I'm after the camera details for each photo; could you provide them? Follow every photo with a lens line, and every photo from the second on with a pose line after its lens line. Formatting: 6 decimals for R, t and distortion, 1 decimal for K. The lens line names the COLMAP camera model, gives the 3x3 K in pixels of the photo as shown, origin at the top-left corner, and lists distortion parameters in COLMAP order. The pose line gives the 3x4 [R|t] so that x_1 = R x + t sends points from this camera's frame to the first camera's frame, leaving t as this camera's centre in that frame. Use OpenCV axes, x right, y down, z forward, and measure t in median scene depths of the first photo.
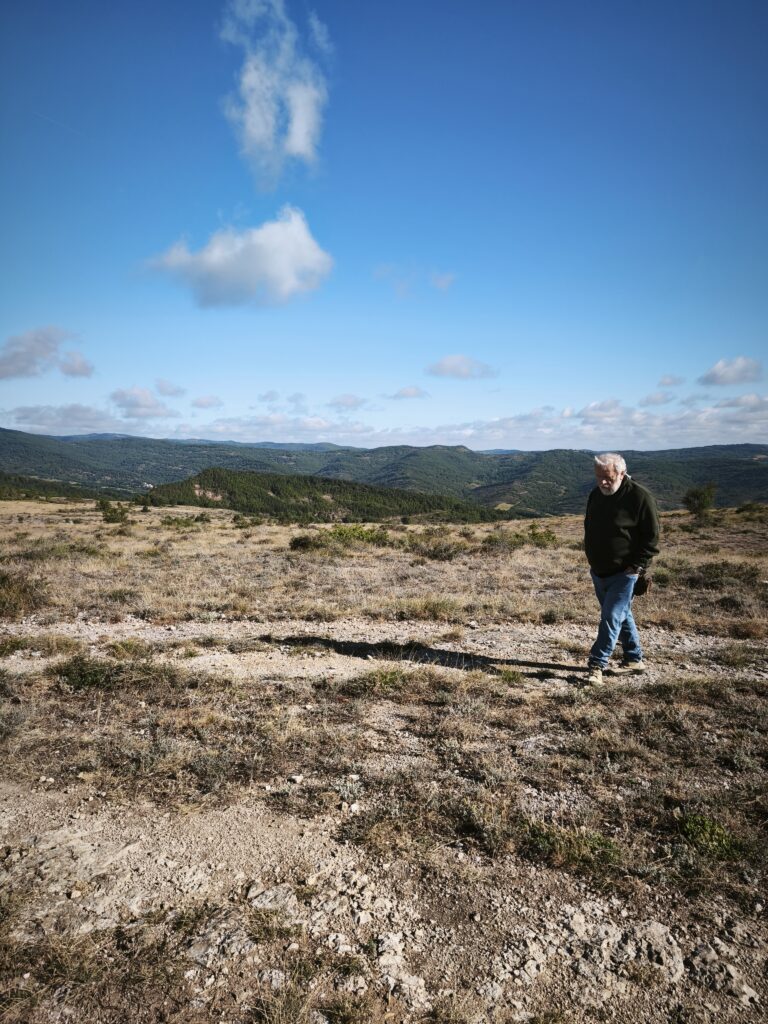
lens RADIAL K [[688.1, 0, 382.4], [0, 688.1, 513.9], [0, 0, 1]] dist [0.060946, -0.020032]
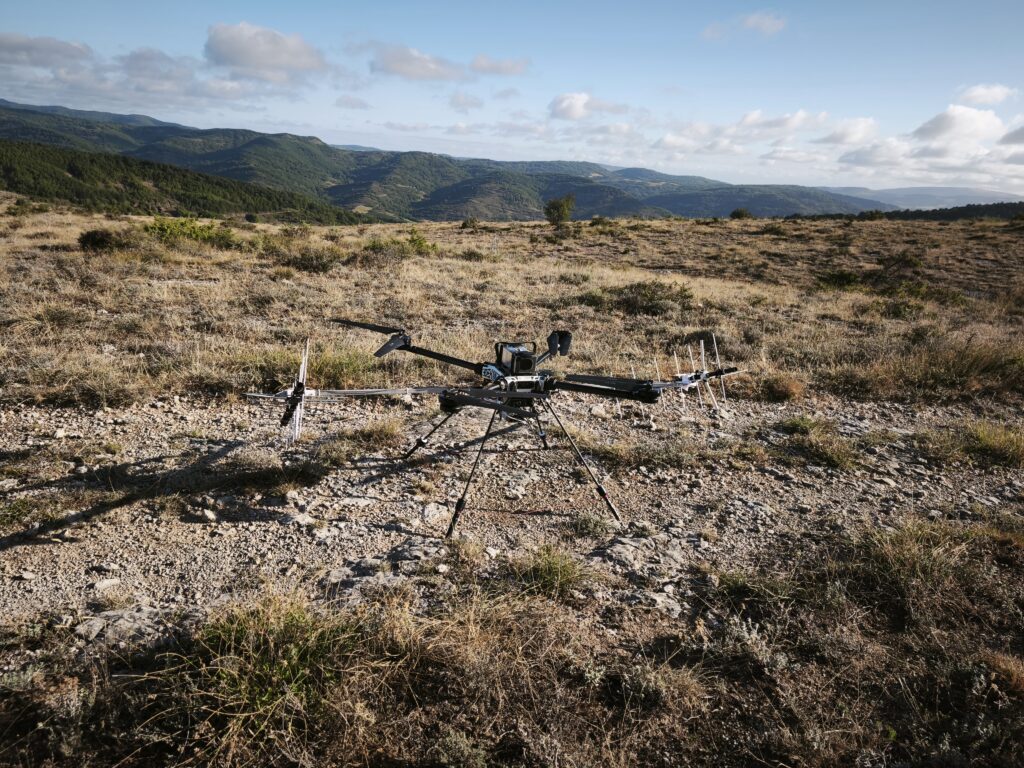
lens RADIAL K [[688.1, 0, 516.4], [0, 688.1, 376.4], [0, 0, 1]] dist [0.060946, -0.020032]
pose [[0.924145, -0.039753, 0.379967, -0.000628], [-0.046188, 0.975651, 0.214413, 0.003303], [-0.379239, -0.215698, 0.899807, 0.109452]]
